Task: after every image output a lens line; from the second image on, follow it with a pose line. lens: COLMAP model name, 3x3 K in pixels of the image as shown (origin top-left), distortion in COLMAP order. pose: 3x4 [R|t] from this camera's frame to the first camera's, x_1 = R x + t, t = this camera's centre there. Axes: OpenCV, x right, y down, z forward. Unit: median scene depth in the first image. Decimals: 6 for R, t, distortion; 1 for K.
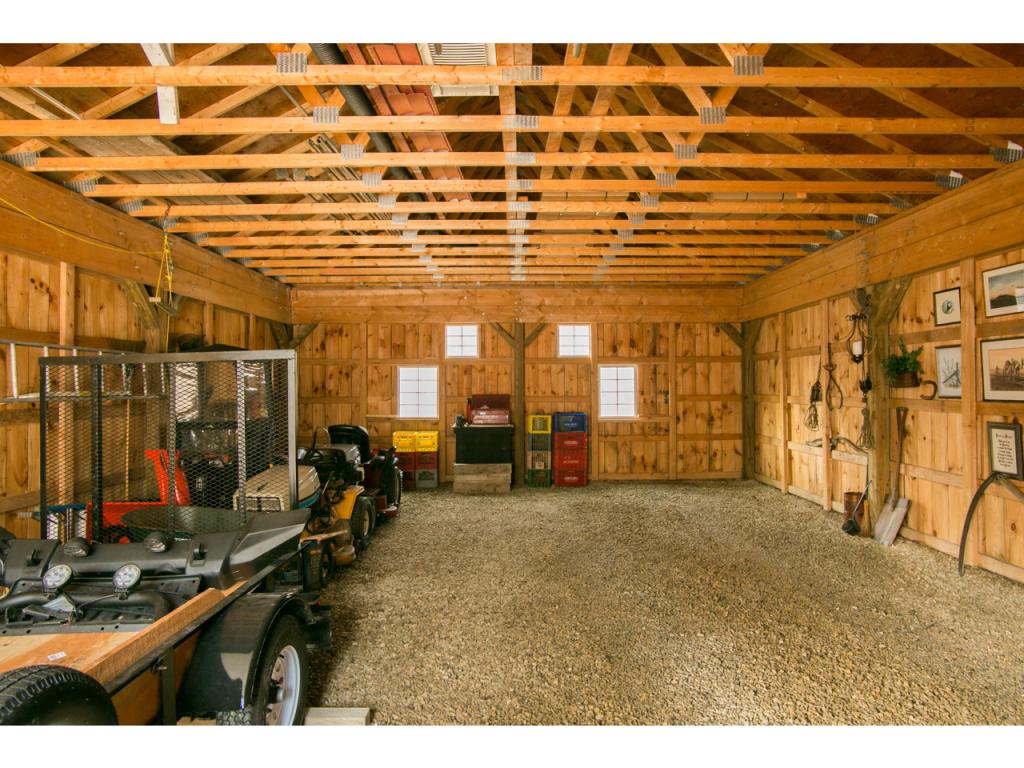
lens RADIAL K [[649.8, 0, 513.0], [0, 649.8, 377.0], [0, 0, 1]] dist [-0.052665, 0.027743]
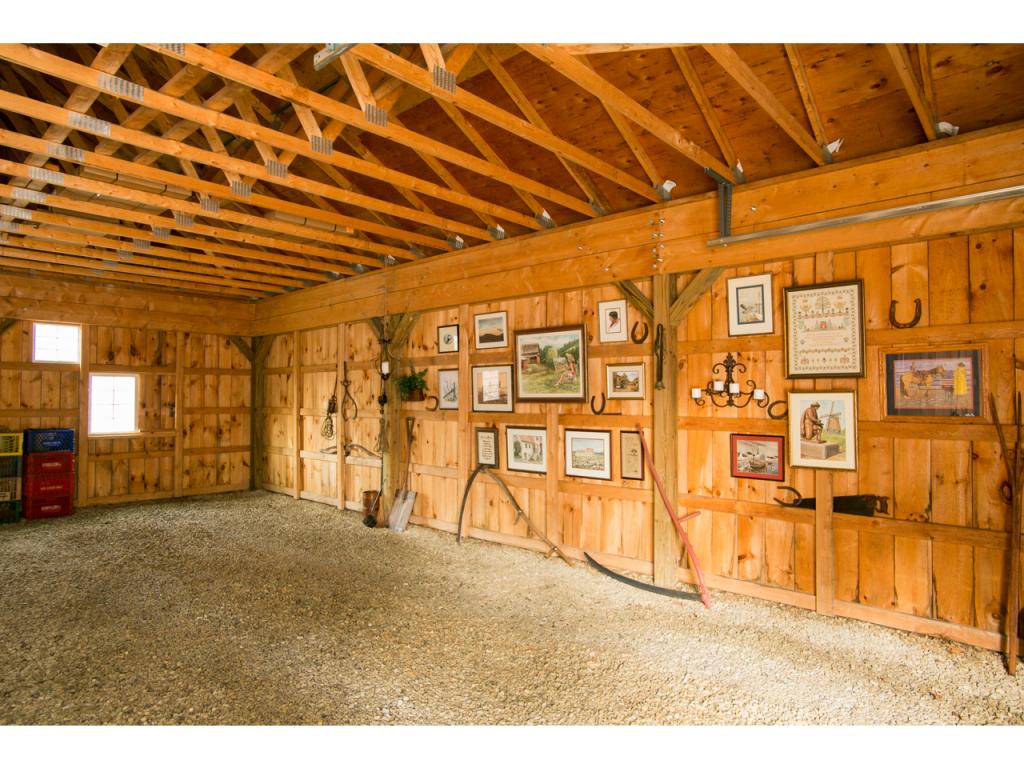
lens RADIAL K [[624.5, 0, 514.7], [0, 624.5, 388.9], [0, 0, 1]] dist [-0.049330, 0.020327]
pose [[0.669144, 0.019099, 0.742887, -0.149841], [-0.017265, 0.999799, -0.010152, 0.001280], [-0.742932, -0.006033, 0.669339, 0.049071]]
